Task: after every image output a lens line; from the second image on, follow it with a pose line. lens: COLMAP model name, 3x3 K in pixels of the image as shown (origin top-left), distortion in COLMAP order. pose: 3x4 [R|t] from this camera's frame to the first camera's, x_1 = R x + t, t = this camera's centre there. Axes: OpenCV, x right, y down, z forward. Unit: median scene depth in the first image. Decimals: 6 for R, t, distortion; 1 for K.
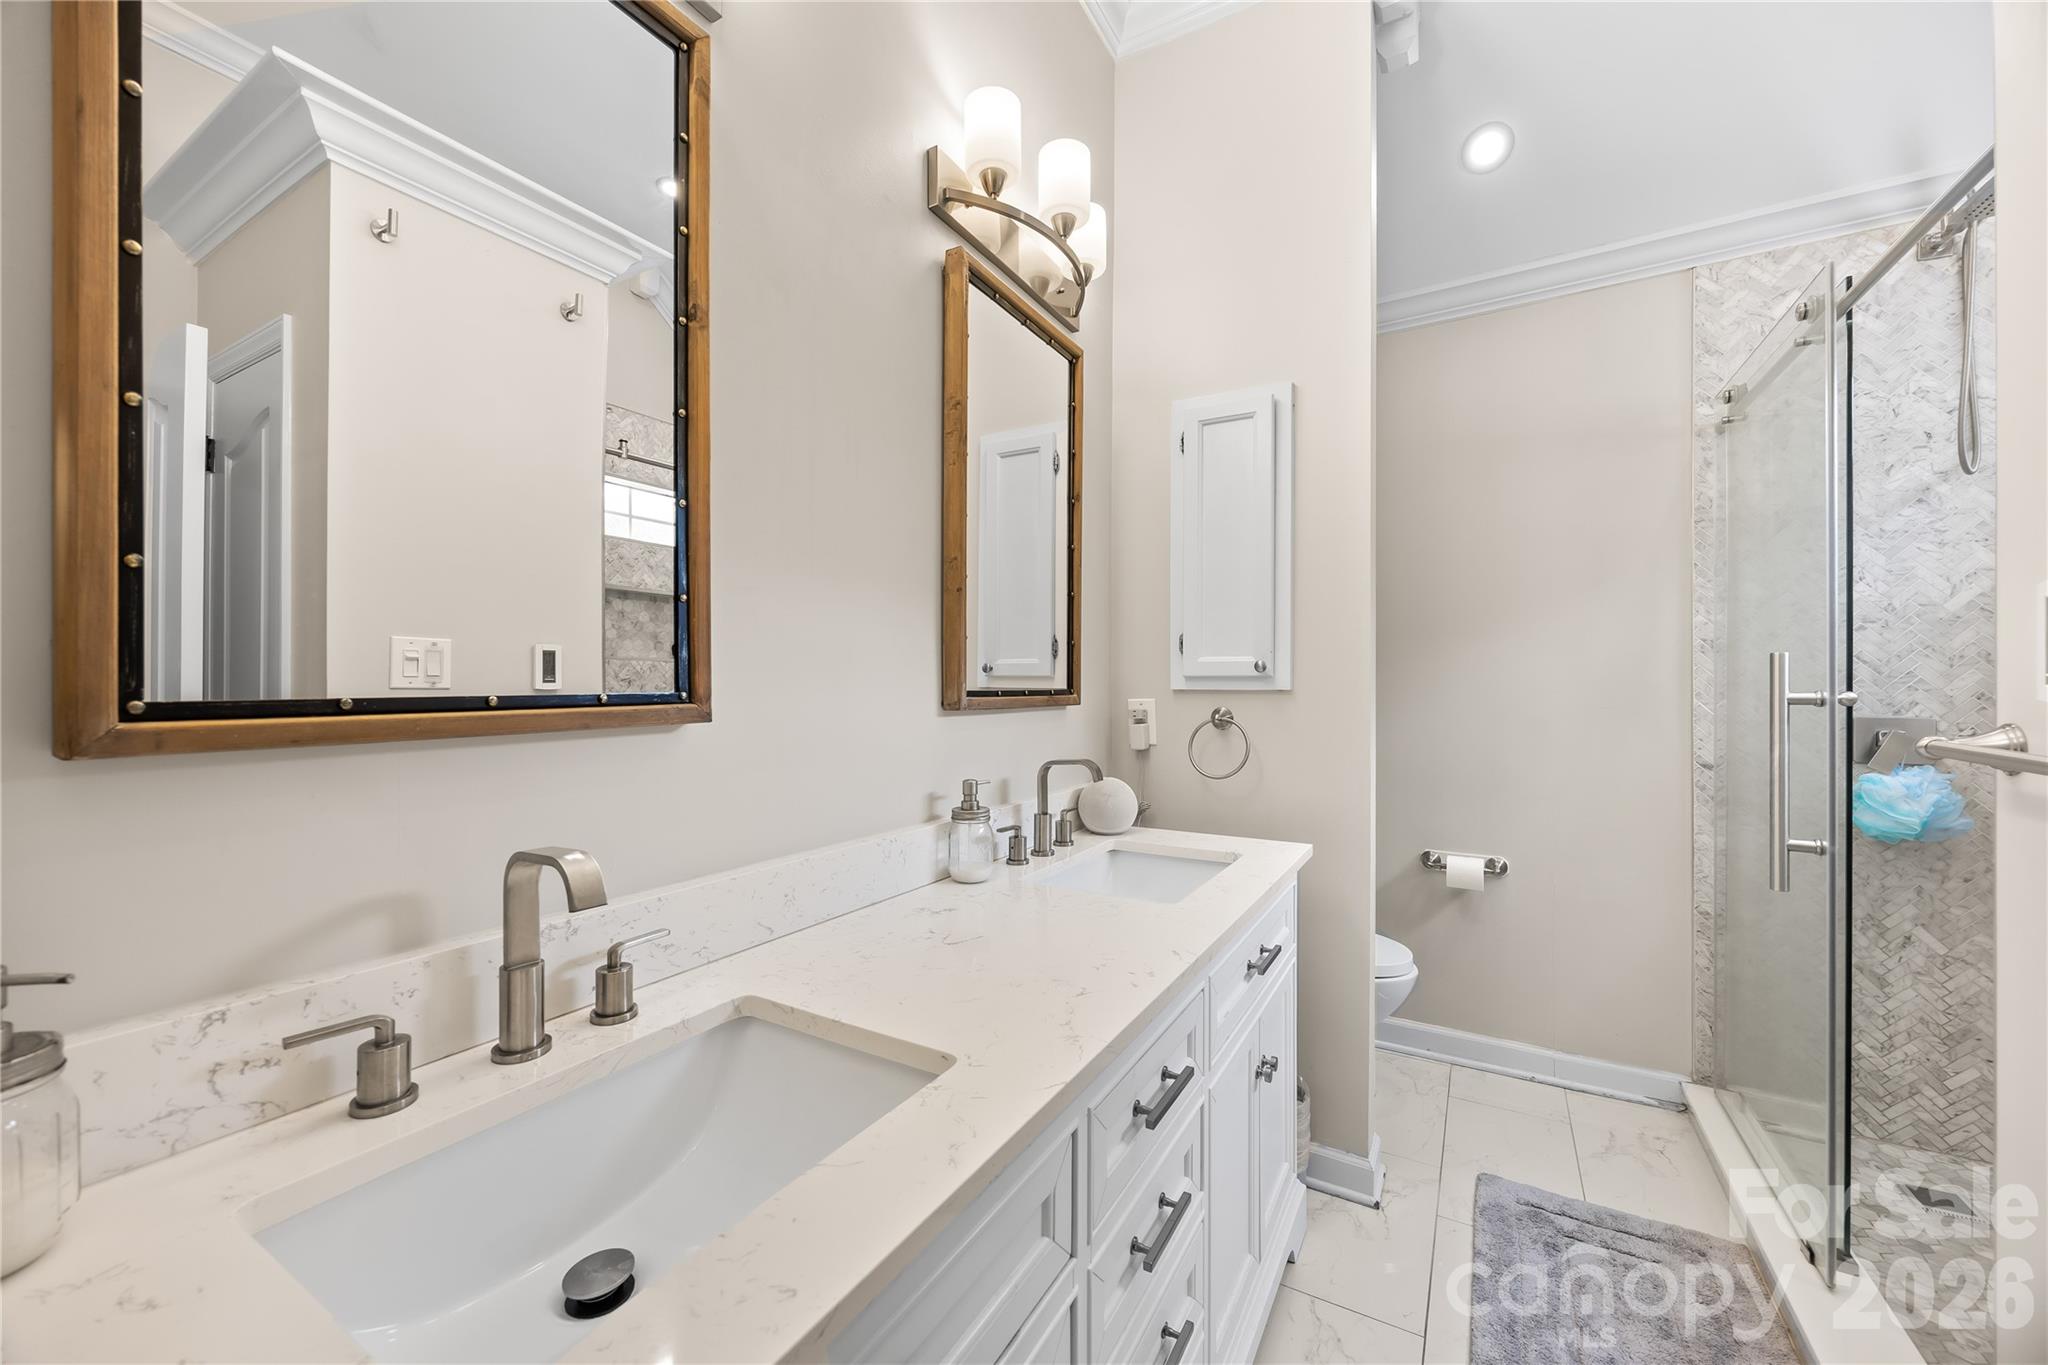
lens RADIAL K [[793.0, 0, 1024.0], [0, 793.0, 682.5], [0, 0, 1]] dist [-0.003815, 0.000145]
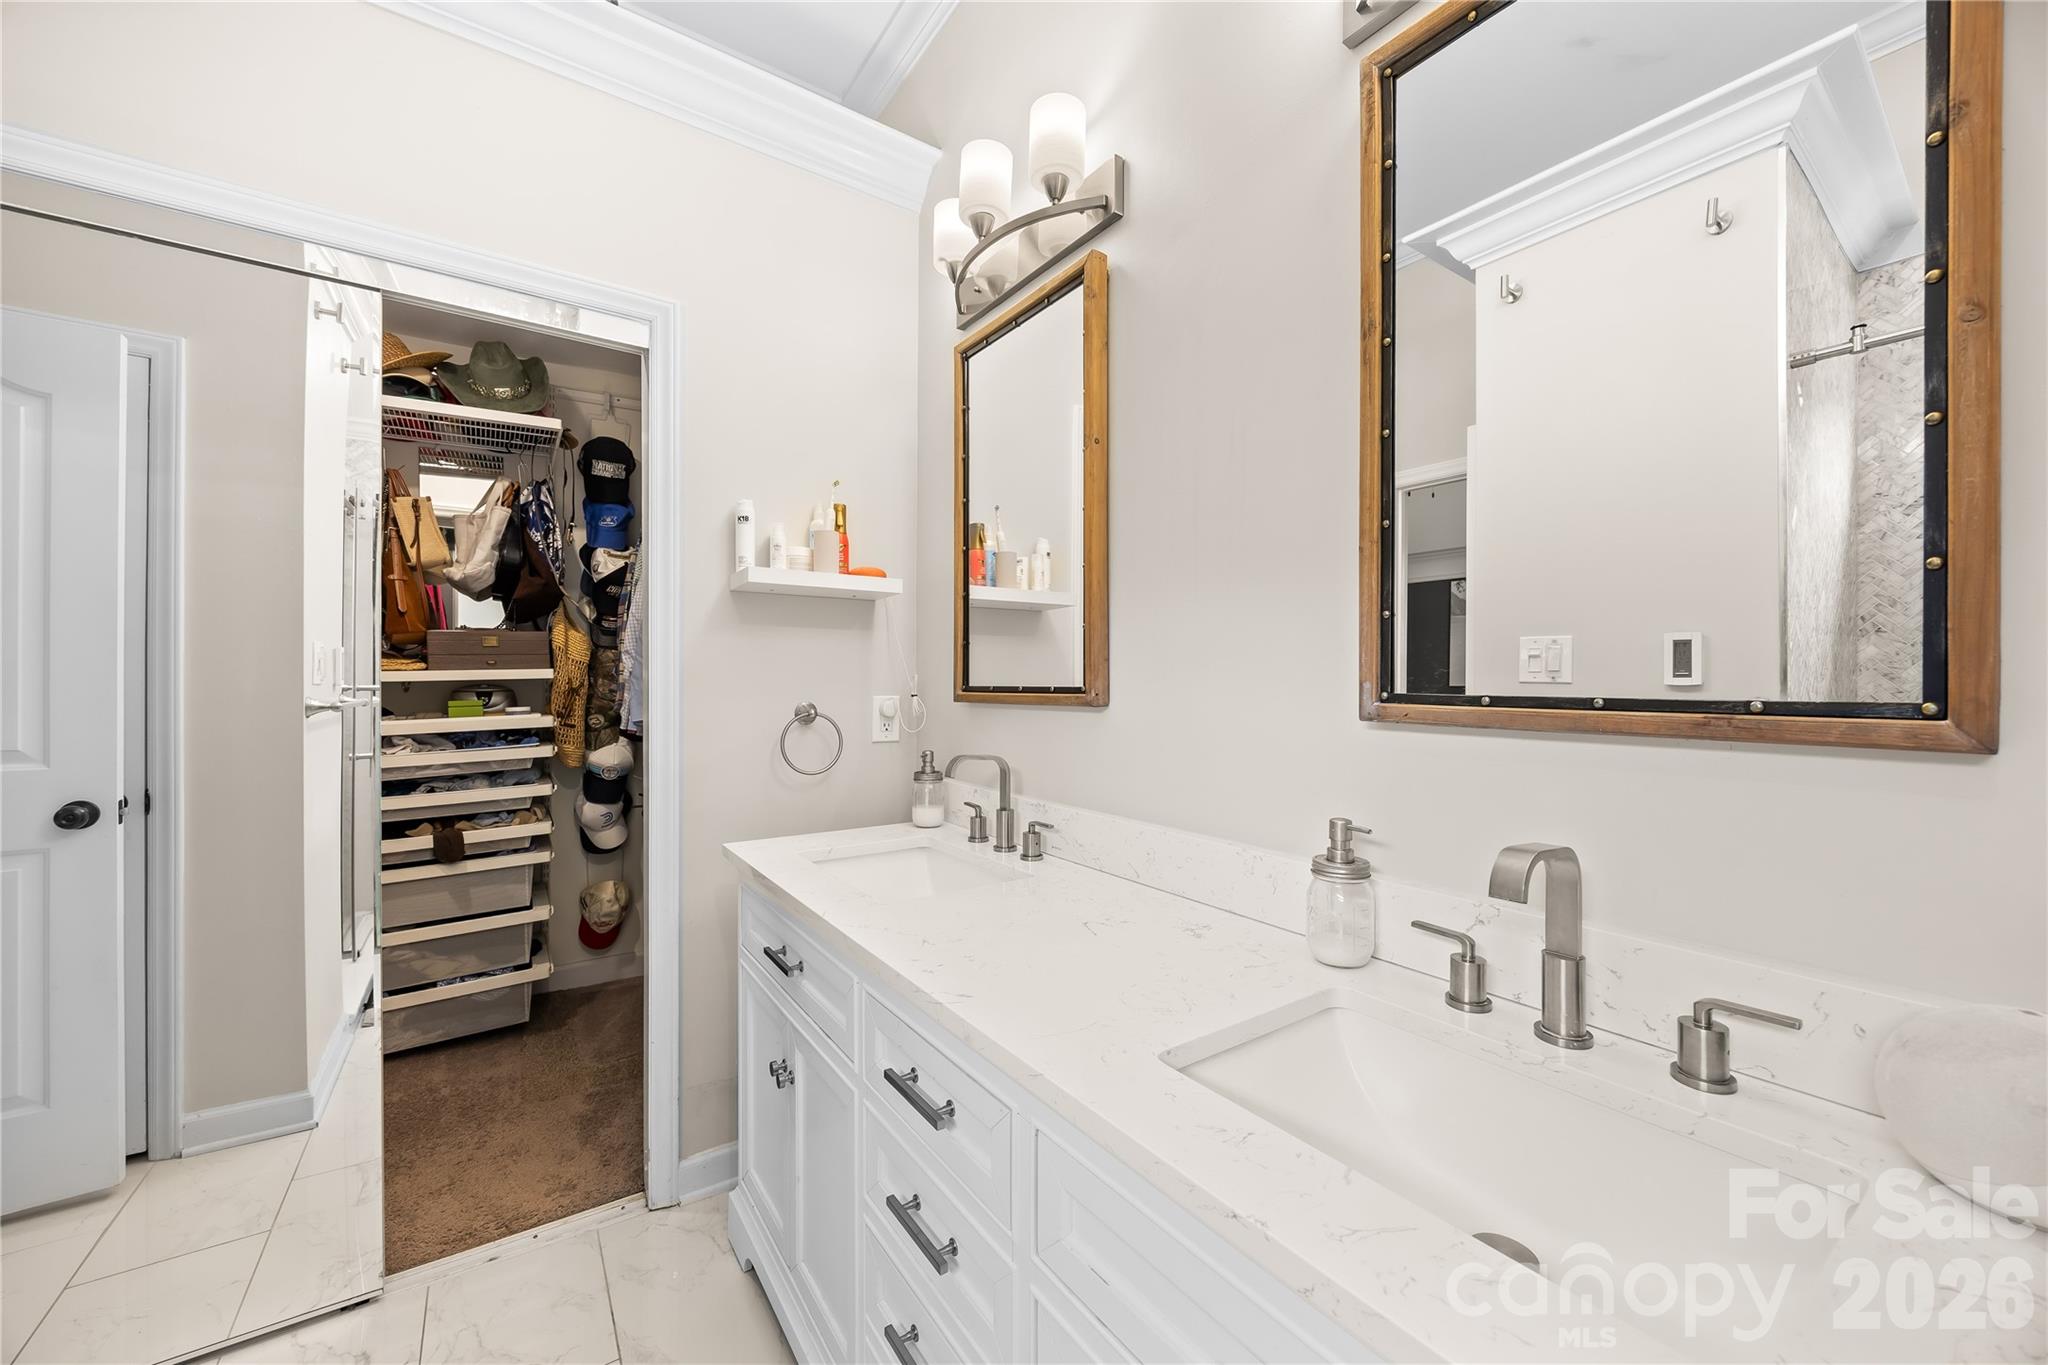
lens RADIAL K [[793.0, 0, 1024.0], [0, 793.0, 682.5], [0, 0, 1]] dist [-0.003815, 0.000145]
pose [[-0.436839, -0.000399, -0.899540, 0.545872], [-0.003278, 0.999994, 0.001149, 0.002127], [0.899534, 0.003451, -0.436838, 0.848643]]
